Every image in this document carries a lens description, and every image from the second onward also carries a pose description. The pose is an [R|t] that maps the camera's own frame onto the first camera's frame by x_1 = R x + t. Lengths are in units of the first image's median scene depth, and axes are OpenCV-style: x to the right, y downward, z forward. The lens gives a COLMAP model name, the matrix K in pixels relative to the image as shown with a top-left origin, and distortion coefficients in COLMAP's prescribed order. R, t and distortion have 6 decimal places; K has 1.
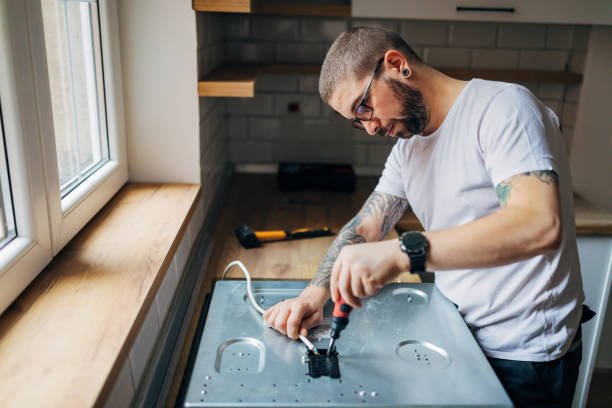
lens RADIAL K [[575.7, 0, 306.0], [0, 575.7, 204.0], [0, 0, 1]] dist [-0.004769, -0.001672]
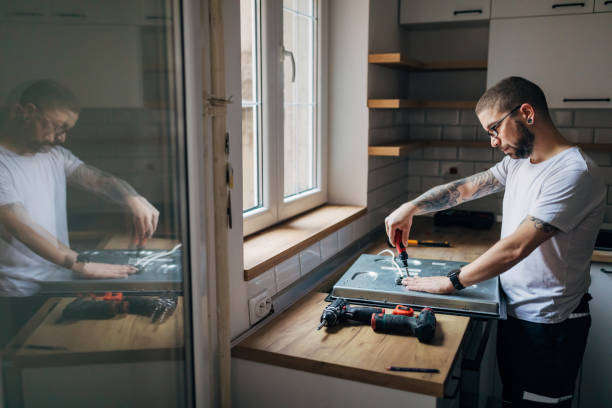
lens RADIAL K [[575.7, 0, 306.0], [0, 575.7, 204.0], [0, 0, 1]] dist [-0.004769, -0.001672]
pose [[0.902454, 0.044678, -0.428463, 0.392669], [-0.107718, 0.986415, -0.124023, 0.193473], [0.417102, 0.158079, 0.895007, -0.608805]]
